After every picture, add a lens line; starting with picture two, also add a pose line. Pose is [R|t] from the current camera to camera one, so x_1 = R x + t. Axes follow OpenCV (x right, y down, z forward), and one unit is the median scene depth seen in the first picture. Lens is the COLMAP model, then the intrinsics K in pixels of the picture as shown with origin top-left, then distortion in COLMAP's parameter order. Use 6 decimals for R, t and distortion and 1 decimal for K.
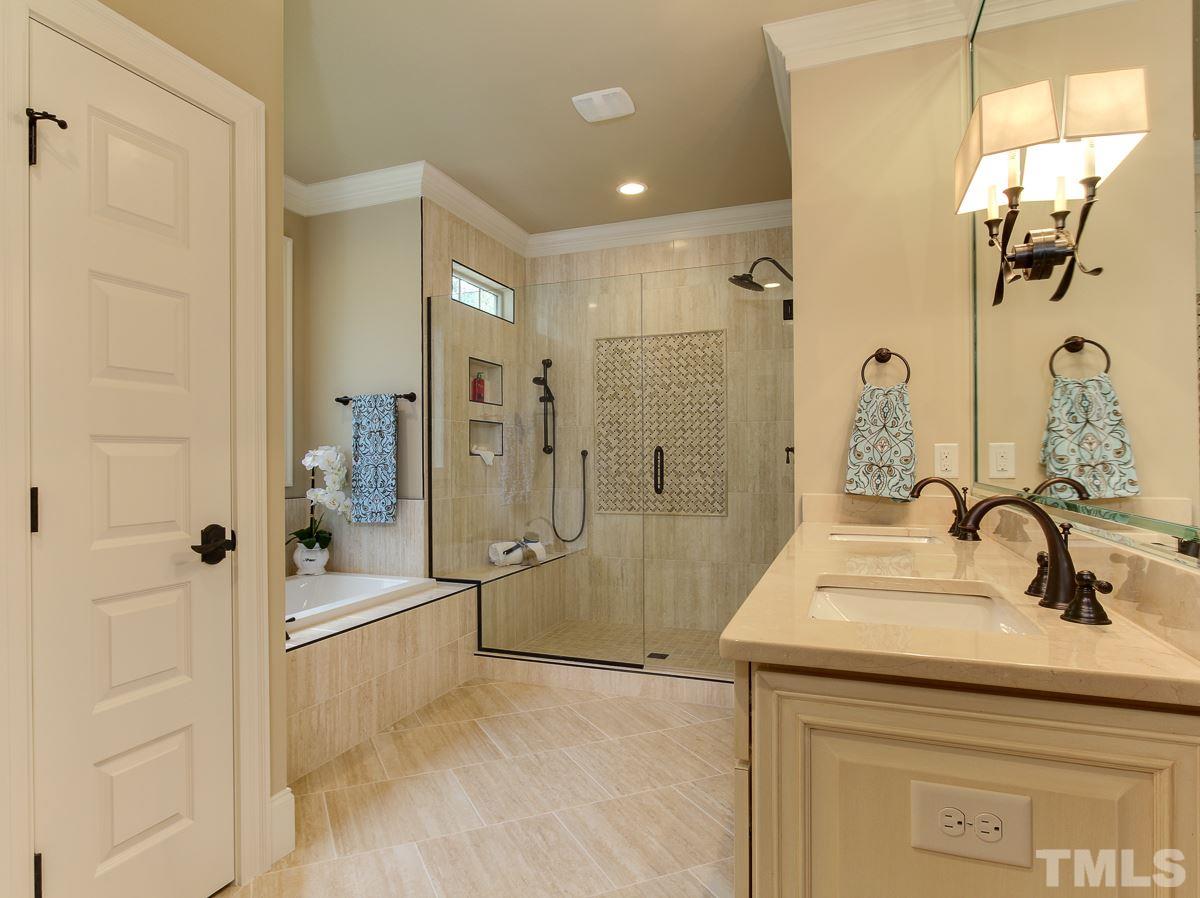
lens RADIAL K [[710.2, 0, 565.8], [0, 710.2, 454.0], [0, 0, 1]] dist [-0.003282, -0.001601]
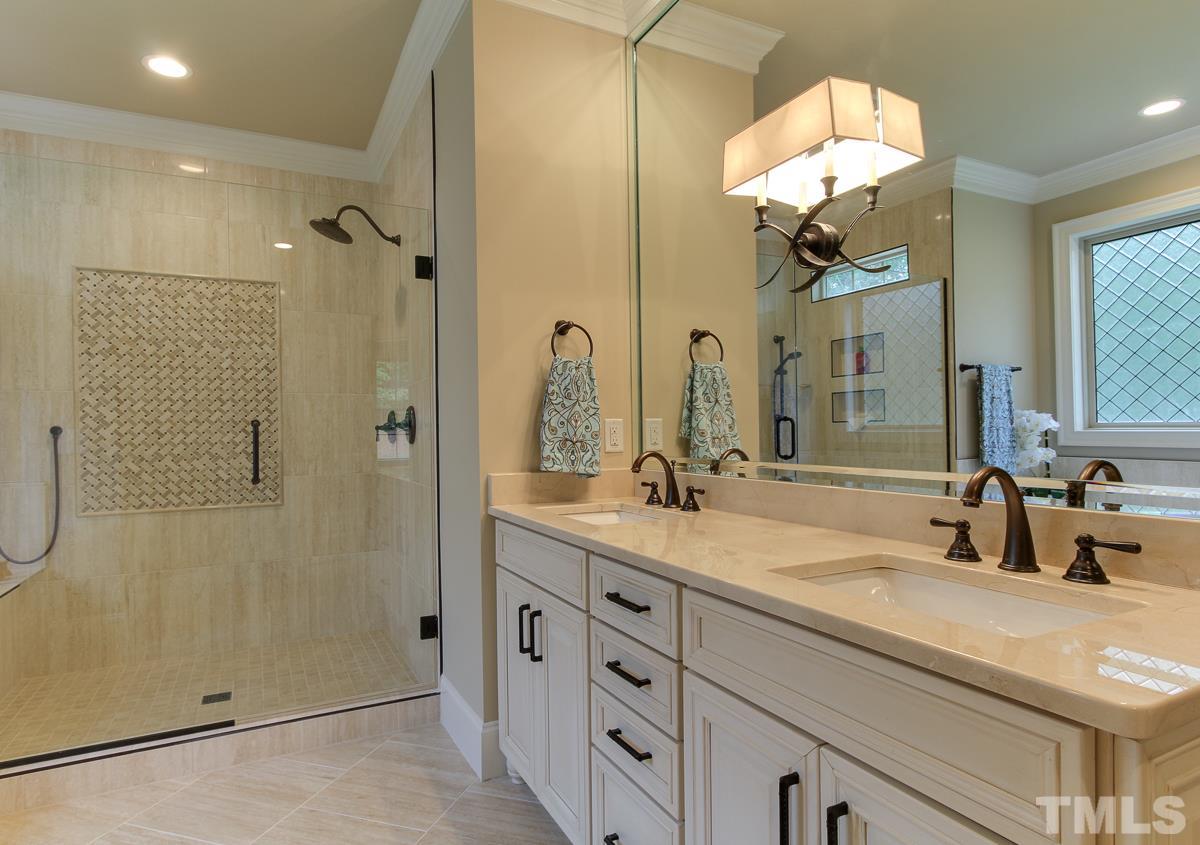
lens RADIAL K [[660.3, 0, 597.0], [0, 660.3, 430.8], [0, 0, 1]] dist [-0.005270, 0.000359]
pose [[0.661389, -0.004262, 0.750031, -0.112715], [0.004928, 0.999987, 0.001337, 0.000750], [-0.750027, 0.002812, 0.661401, 0.203671]]
